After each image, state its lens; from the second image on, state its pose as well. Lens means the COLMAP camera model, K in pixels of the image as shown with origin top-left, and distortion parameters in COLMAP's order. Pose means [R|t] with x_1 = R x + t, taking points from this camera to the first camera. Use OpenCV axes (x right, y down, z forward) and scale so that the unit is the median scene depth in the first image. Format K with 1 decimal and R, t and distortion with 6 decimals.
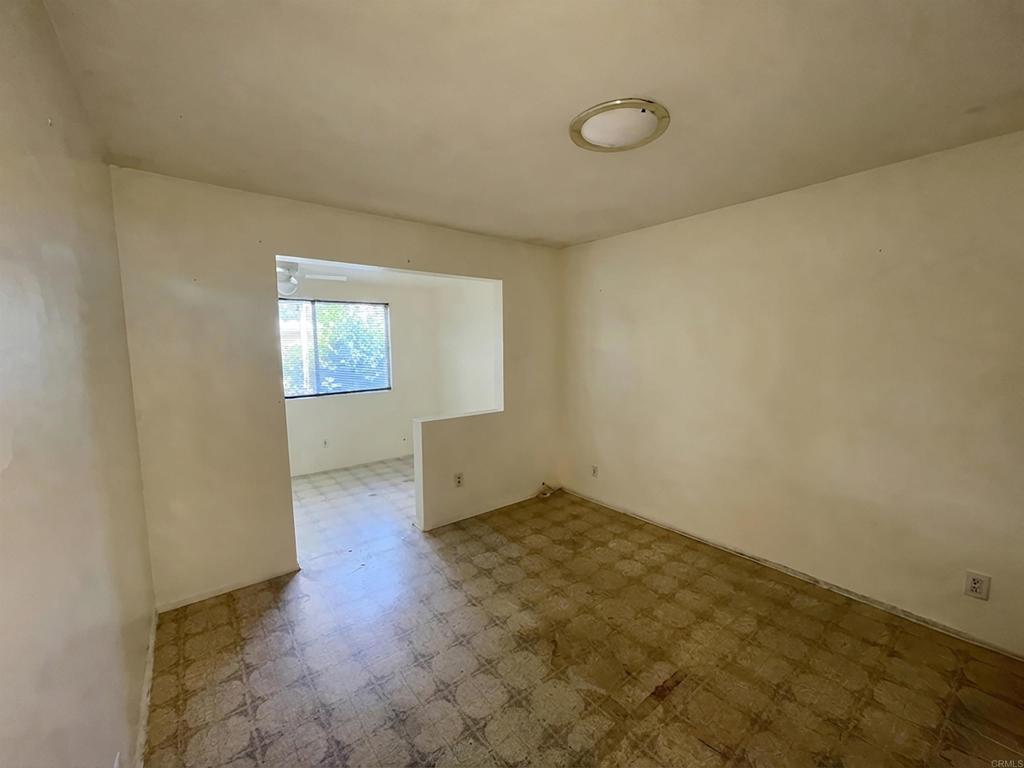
lens RADIAL K [[415.8, 0, 506.9], [0, 415.8, 382.6], [0, 0, 1]] dist [0.000358, 0.000485]
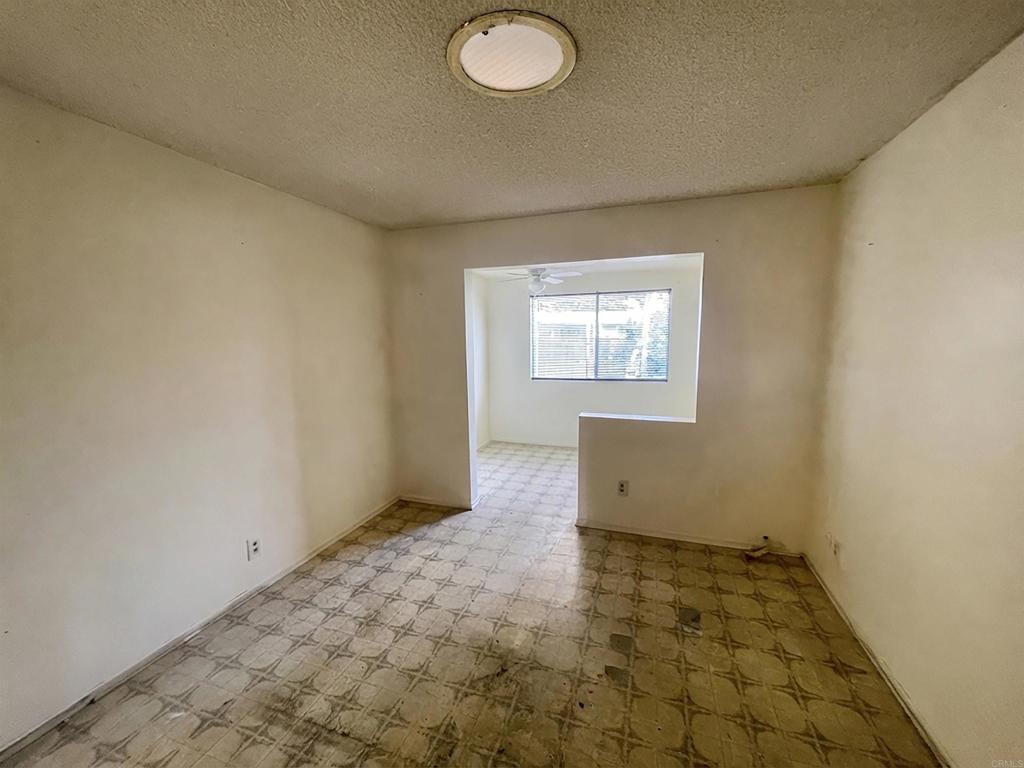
lens RADIAL K [[415.8, 0, 506.2], [0, 415.8, 387.5], [0, 0, 1]] dist [0.000358, 0.000485]
pose [[0.538677, 0.114199, -0.834737, 0.503125], [-0.072533, 0.993379, 0.089095, -0.045674], [0.839384, 0.012552, 0.543394, 0.314845]]
